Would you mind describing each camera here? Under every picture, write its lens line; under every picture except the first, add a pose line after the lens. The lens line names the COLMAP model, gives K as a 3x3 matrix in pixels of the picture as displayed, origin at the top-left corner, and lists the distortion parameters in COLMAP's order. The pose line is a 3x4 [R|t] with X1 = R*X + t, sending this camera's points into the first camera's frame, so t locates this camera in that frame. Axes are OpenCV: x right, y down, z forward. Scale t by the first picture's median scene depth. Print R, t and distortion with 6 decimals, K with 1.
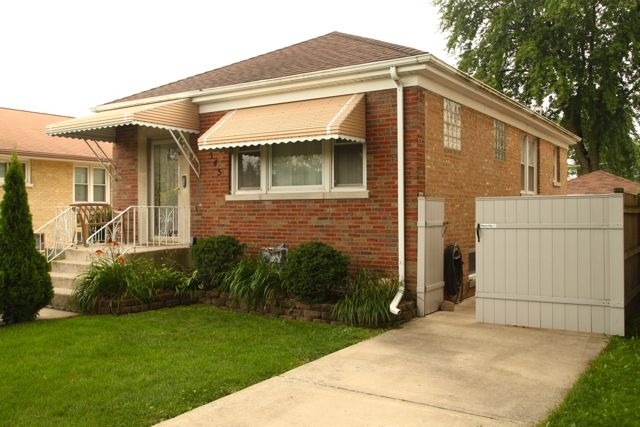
lens RADIAL K [[571.1, 0, 320.0], [0, 571.1, 213.5], [0, 0, 1]] dist [-0.000992, -0.000446]
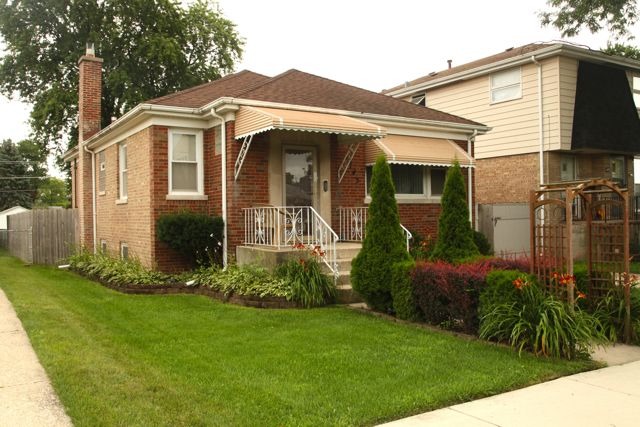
lens RADIAL K [[571.1, 0, 320.0], [0, 571.1, 213.5], [0, 0, 1]] dist [-0.000992, -0.000446]
pose [[0.425933, -0.002618, 0.904751, -1.377775], [0.007304, 0.999973, -0.000544, 0.000354], [-0.904725, 0.006840, 0.425941, 0.565597]]
